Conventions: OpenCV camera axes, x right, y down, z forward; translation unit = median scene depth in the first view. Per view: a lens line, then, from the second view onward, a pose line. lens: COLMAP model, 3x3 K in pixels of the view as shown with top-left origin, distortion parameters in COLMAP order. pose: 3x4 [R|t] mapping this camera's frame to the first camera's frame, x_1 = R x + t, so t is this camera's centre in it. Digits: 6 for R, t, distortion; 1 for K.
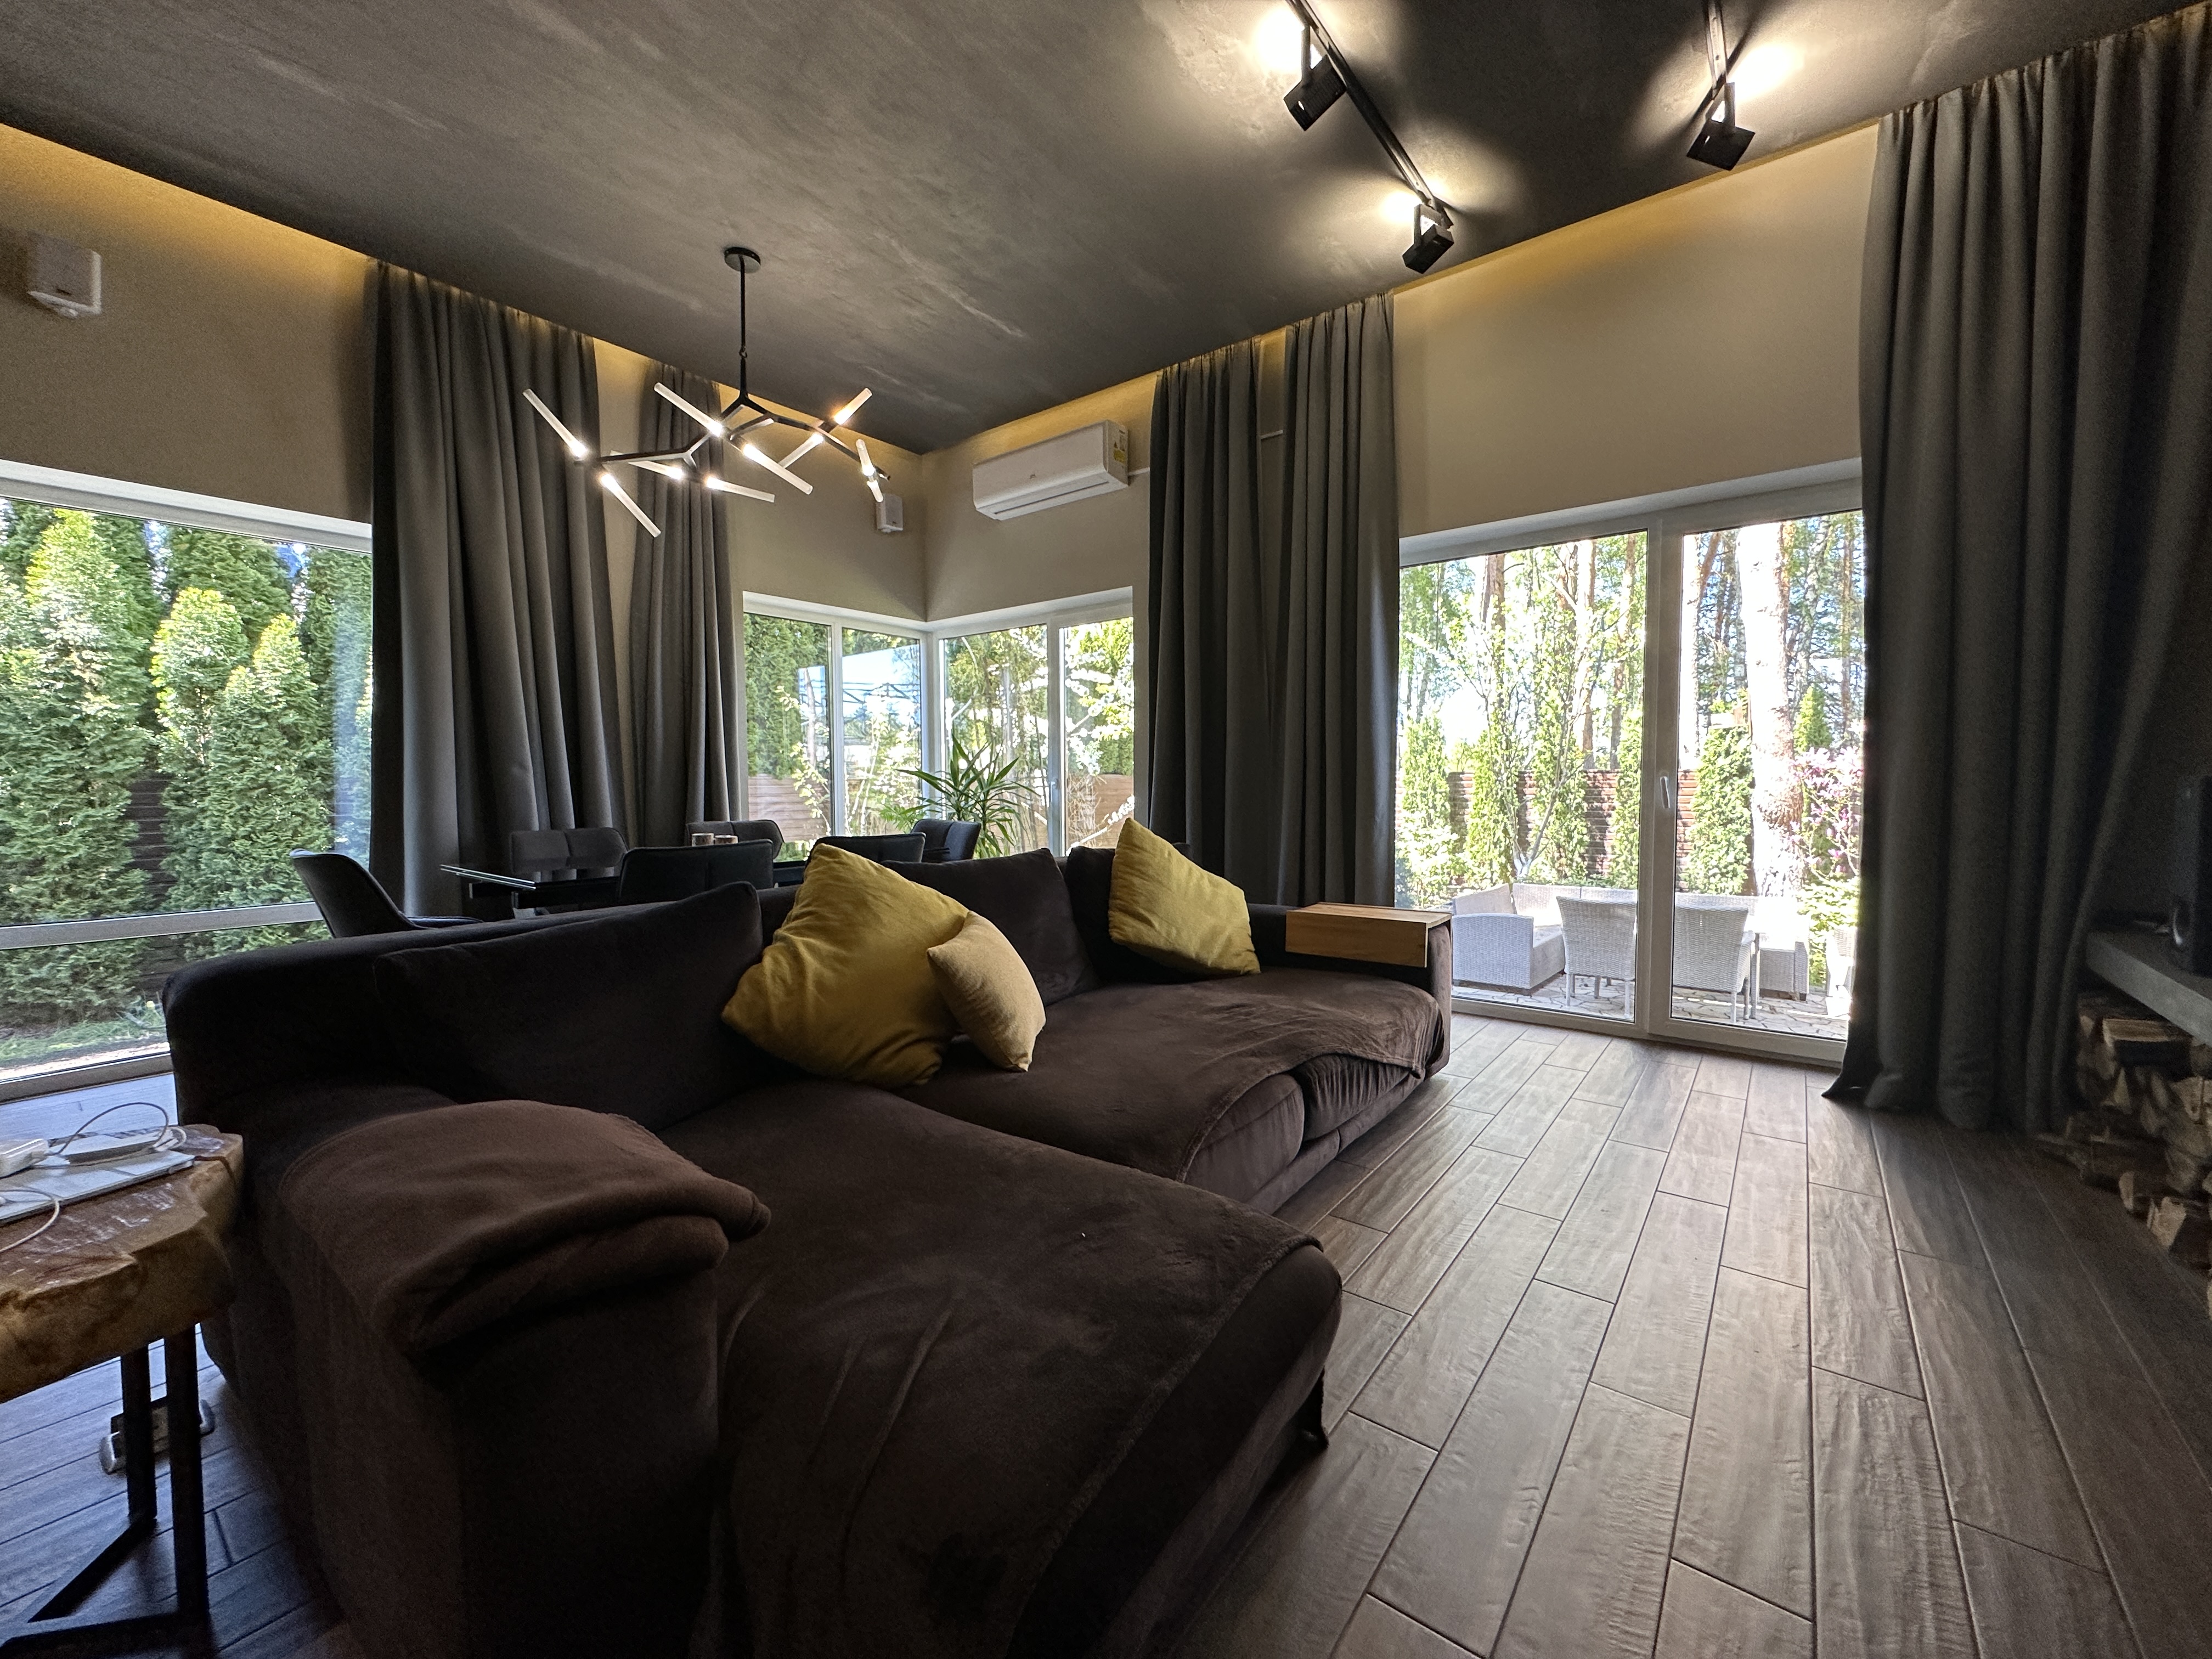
lens RADIAL K [[882.1, 0, 1101.4], [0, 882.1, 828.5], [0, 0, 1]] dist [-0.008624, 0.001837]
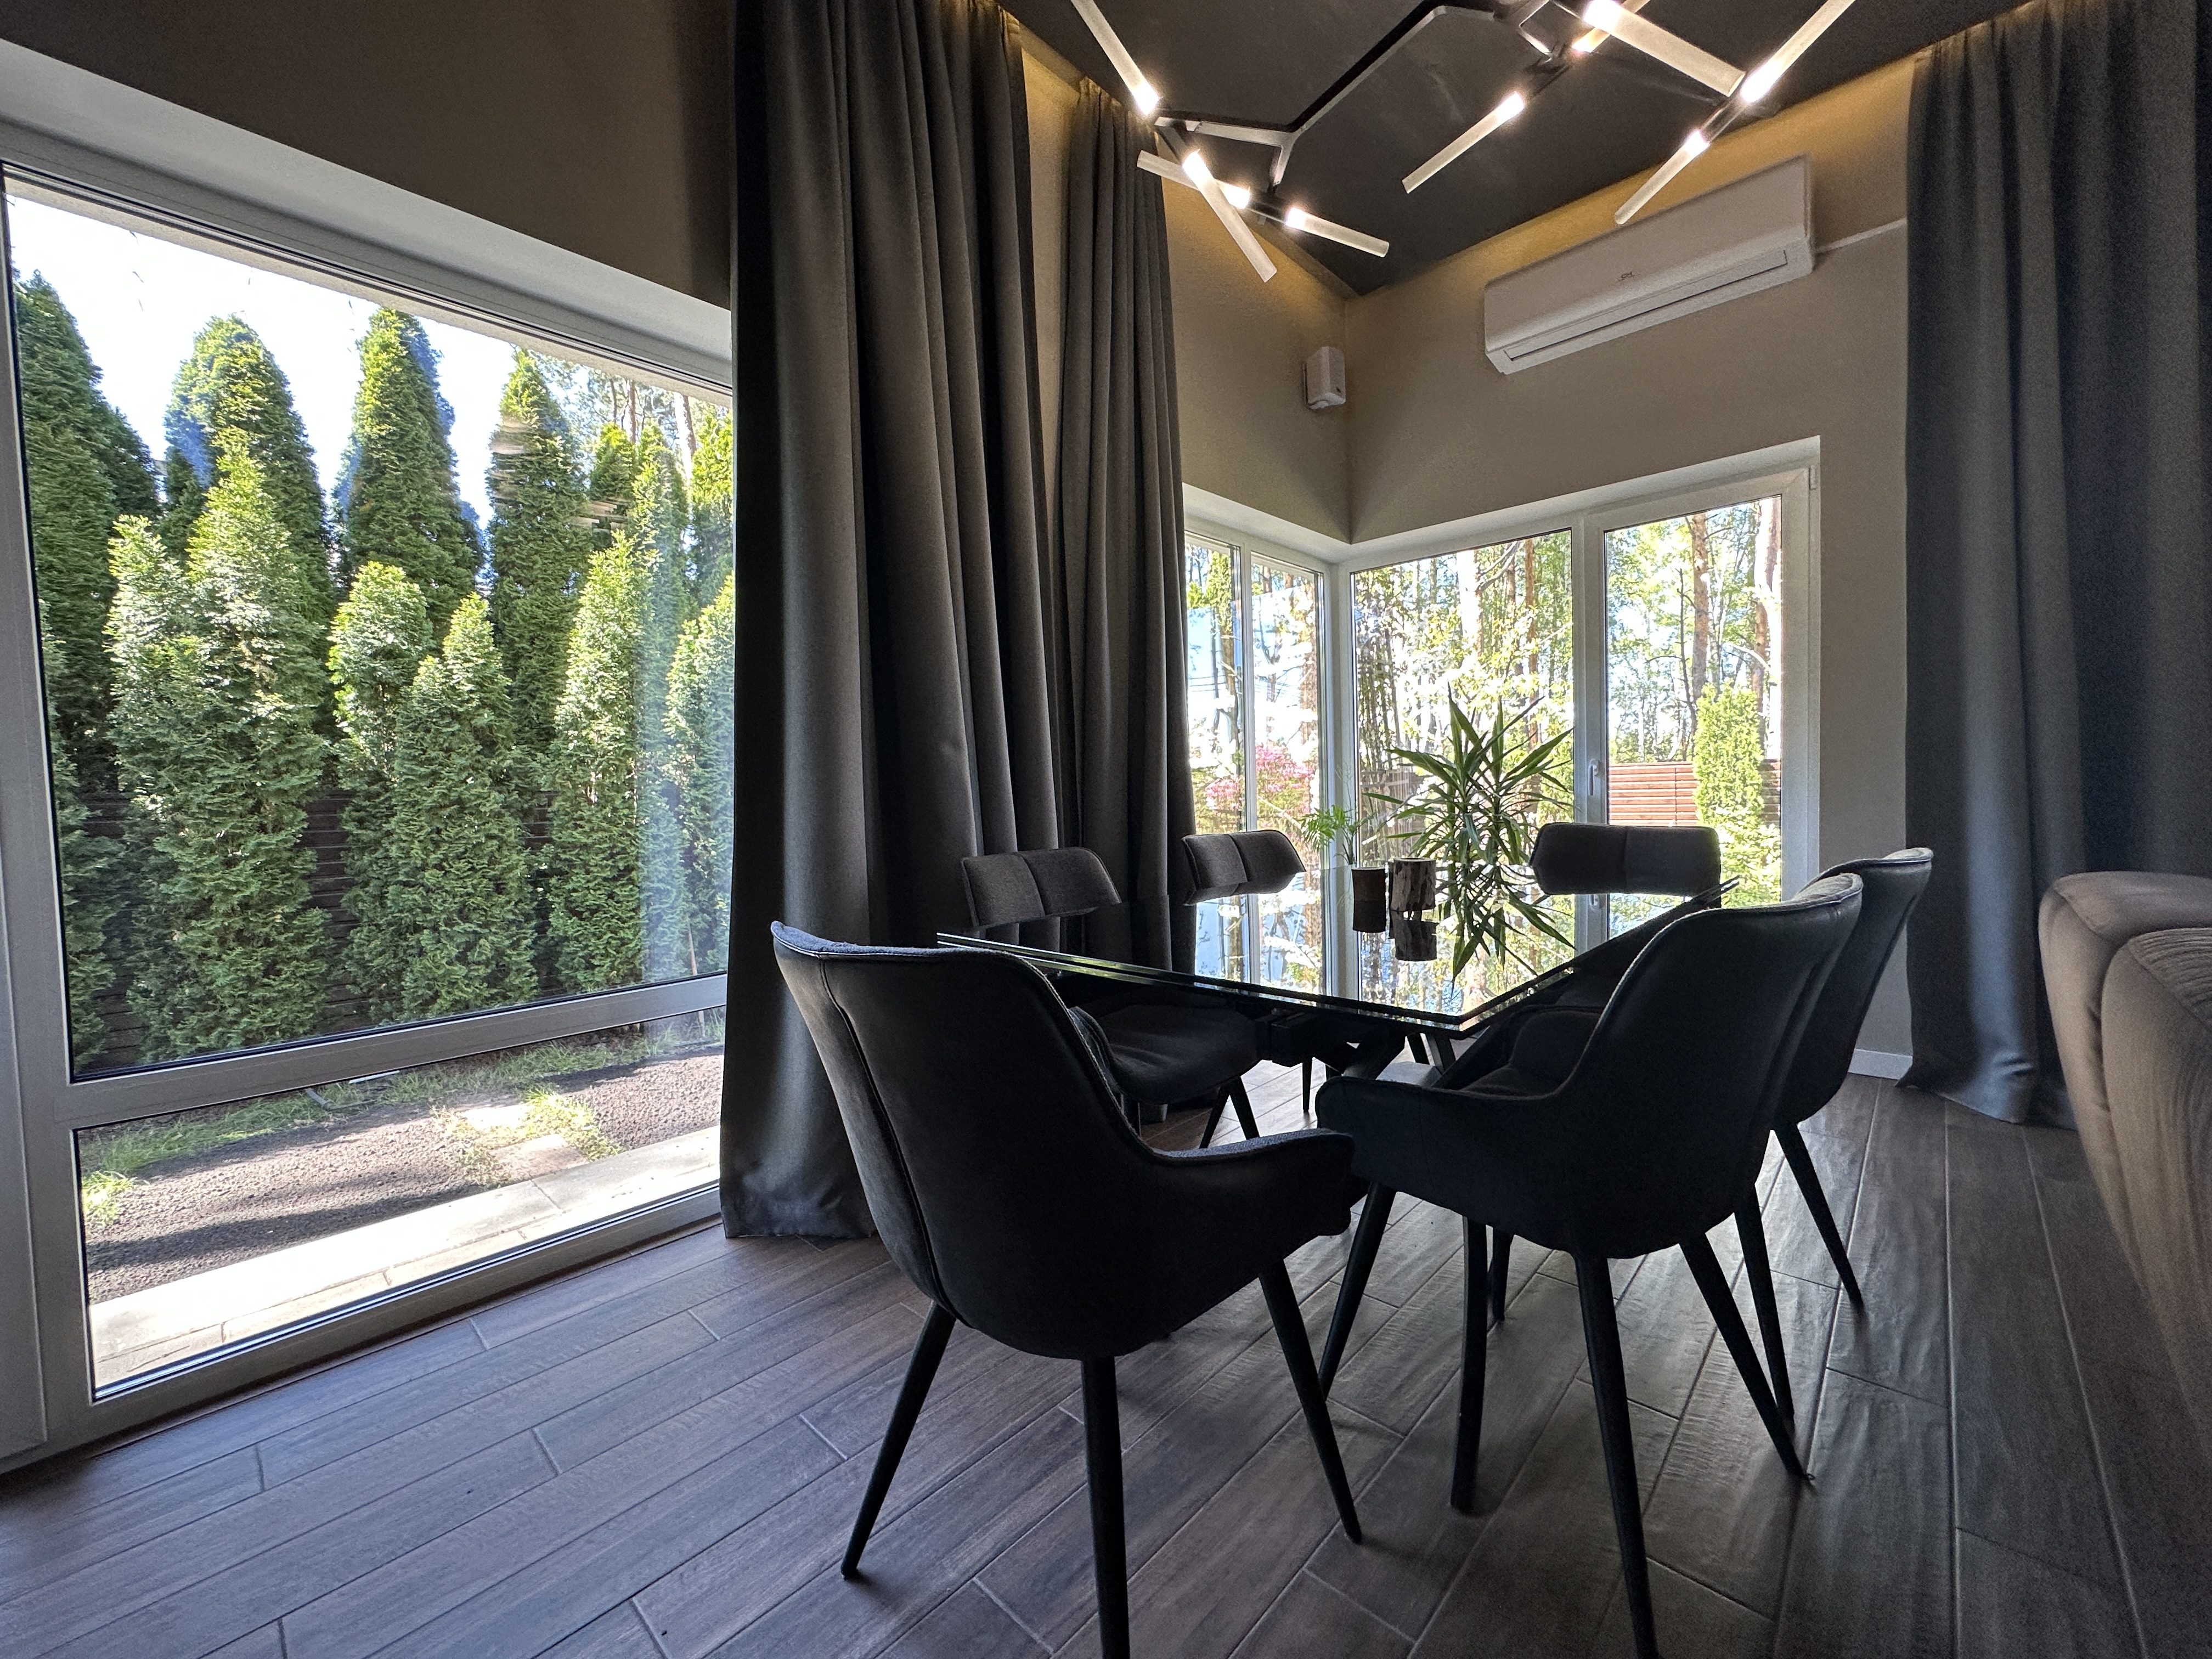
lens RADIAL K [[882.1, 0, 1101.5], [0, 882.1, 830.7], [0, 0, 1]] dist [-0.008624, 0.001837]
pose [[0.995568, -0.019937, -0.091907, -0.415147], [0.019224, 0.999778, -0.008632, -0.006004], [0.092059, 0.006827, 0.995730, 0.355186]]
